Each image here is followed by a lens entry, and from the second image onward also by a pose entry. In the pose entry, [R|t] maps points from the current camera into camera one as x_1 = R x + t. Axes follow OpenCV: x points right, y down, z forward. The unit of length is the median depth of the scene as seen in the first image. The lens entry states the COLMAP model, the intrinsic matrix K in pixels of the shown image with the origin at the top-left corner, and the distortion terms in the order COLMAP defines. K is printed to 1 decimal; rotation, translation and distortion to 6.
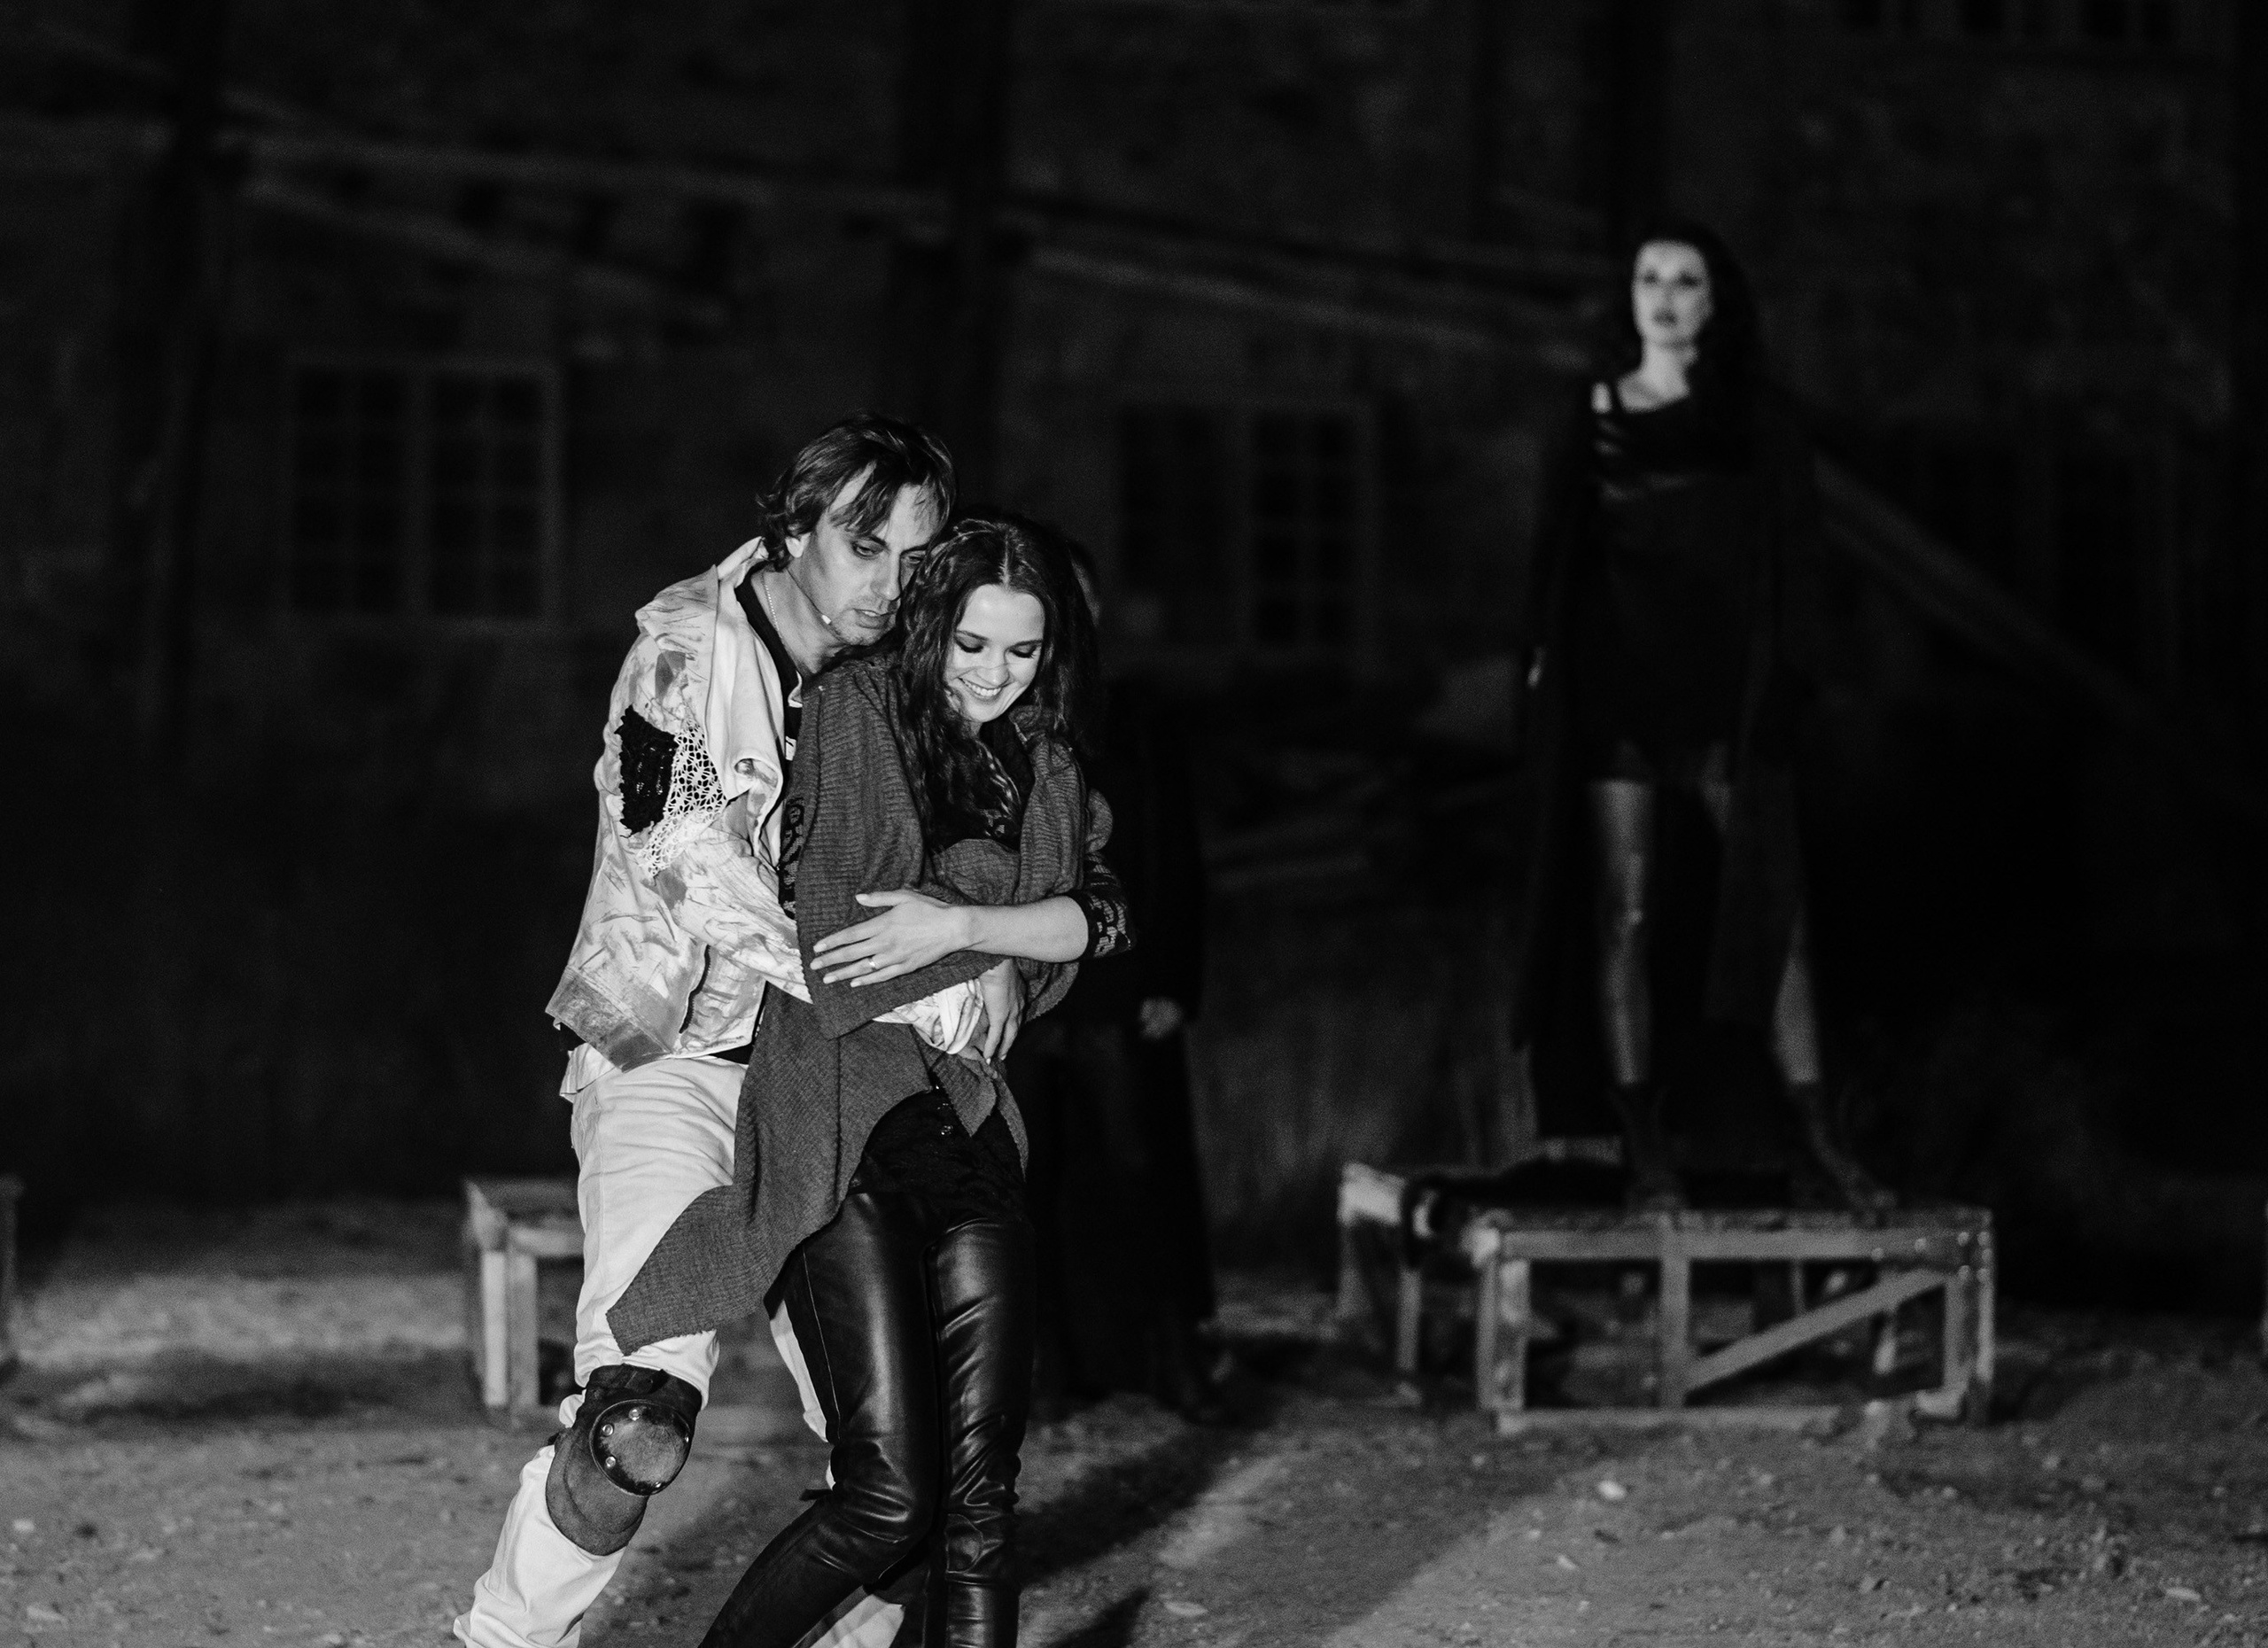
lens RADIAL K [[8460.9, 0, 889.3], [0, 8460.9, 826.2], [0, 0, 1]] dist [0.065429, 0.202814]
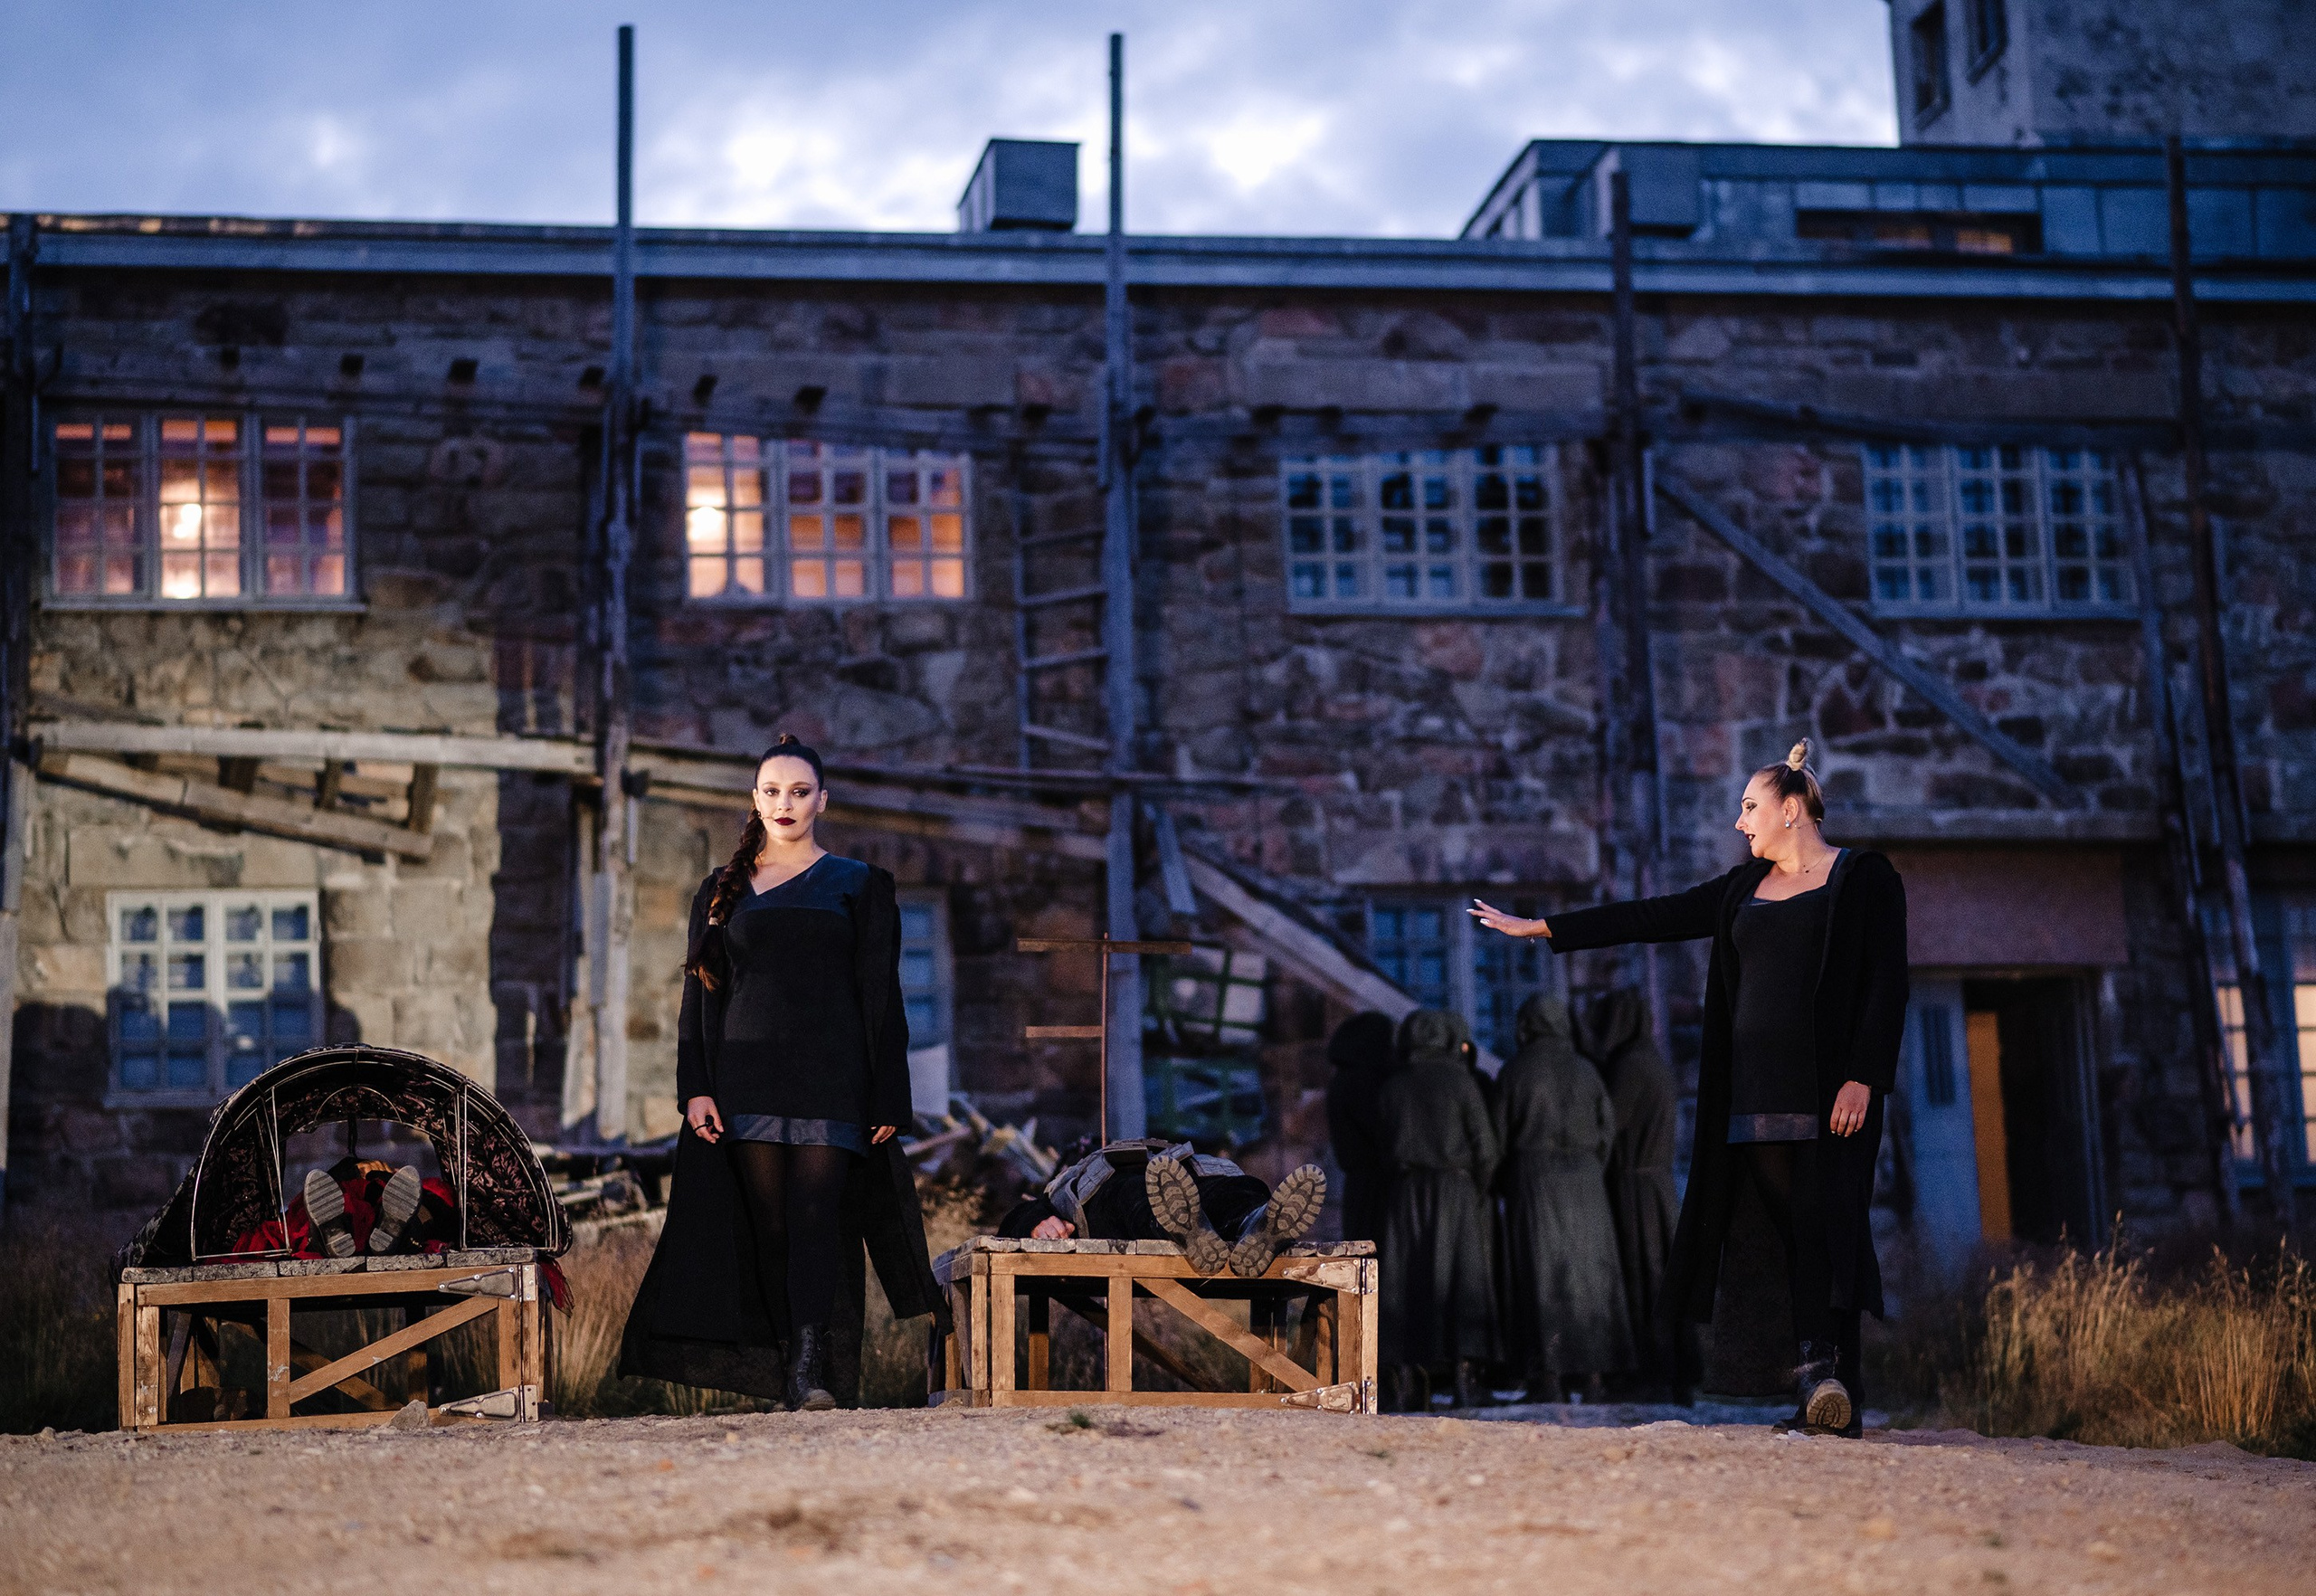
lens RADIAL K [[6204.5, 0, 1199.7], [0, 6204.5, 805.1], [0, 0, 1]] dist [0.070352, 0.179538]
pose [[0.998559, -0.052831, 0.009384, 0.220768], [0.053471, 0.994350, -0.091702, 0.069039], [-0.004486, 0.092071, 0.995742, 0.073707]]
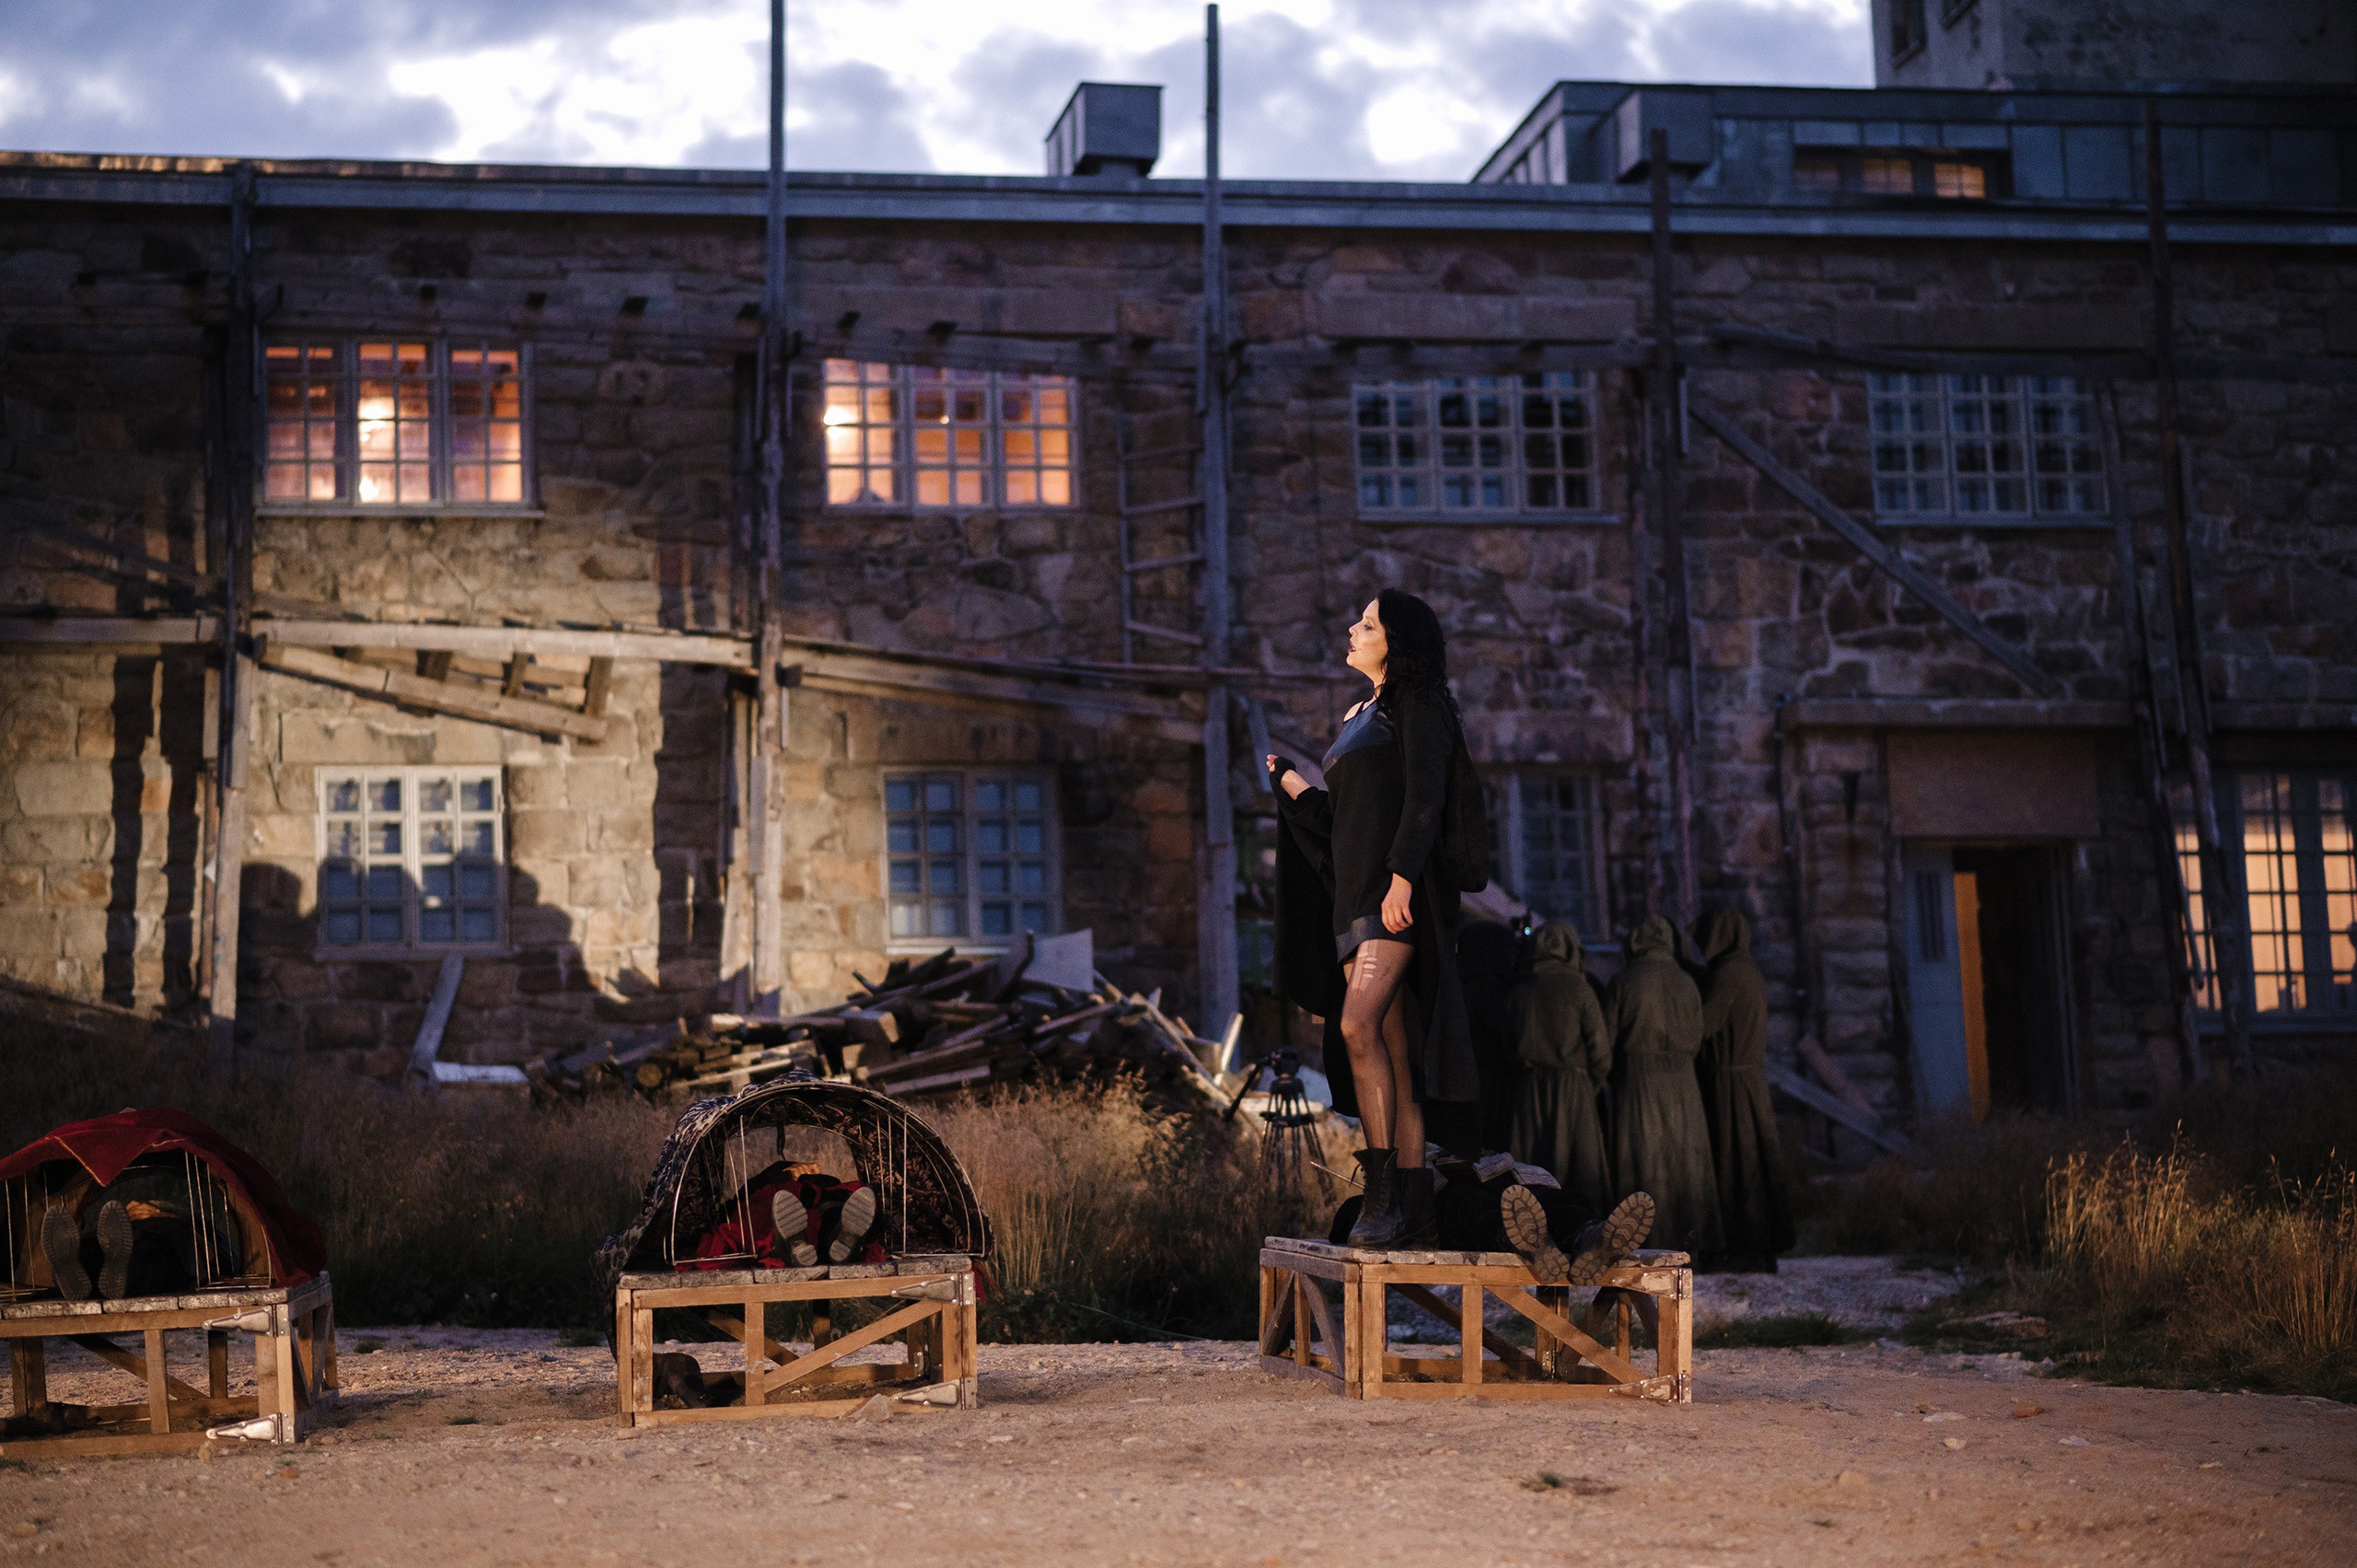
lens RADIAL K [[5612.2, 0, 1178.5], [0, 5612.2, 784.0], [0, 0, 1]] dist [0.068997, 0.093503]
pose [[0.998709, -0.047130, 0.018927, 0.149204], [0.048090, 0.997386, -0.053938, 0.017390], [-0.016335, 0.054778, 0.998365, 0.026970]]
